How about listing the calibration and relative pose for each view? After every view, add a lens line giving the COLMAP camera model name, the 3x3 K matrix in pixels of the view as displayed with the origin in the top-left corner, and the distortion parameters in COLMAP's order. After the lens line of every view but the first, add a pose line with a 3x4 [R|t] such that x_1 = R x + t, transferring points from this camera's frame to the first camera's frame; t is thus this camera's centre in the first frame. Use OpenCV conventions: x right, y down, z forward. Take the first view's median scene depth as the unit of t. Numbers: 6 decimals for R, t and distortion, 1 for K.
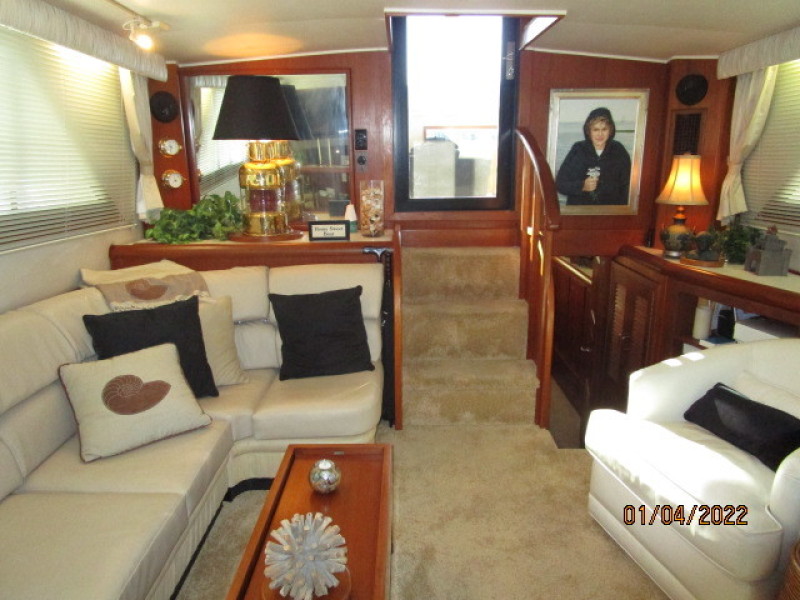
lens RADIAL K [[564.9, 0, 401.0], [0, 564.9, 304.2], [0, 0, 1]] dist [-0.012427, 0.011287]
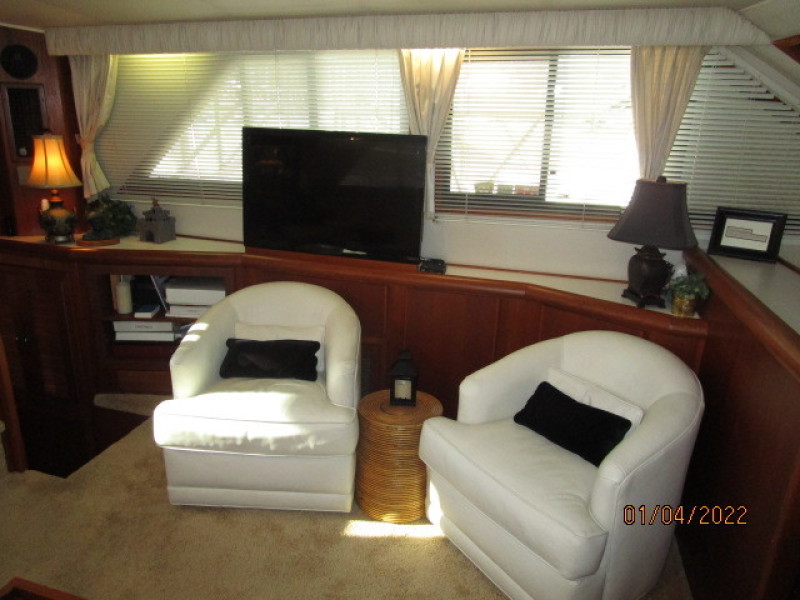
lens RADIAL K [[564.9, 0, 399.5], [0, 564.9, 297.7], [0, 0, 1]] dist [-0.012427, 0.011287]
pose [[0.300250, -0.278173, 0.912398, -0.260726], [0.218171, 0.951203, 0.218208, -0.082677], [-0.928575, 0.133542, 0.346288, 0.160102]]
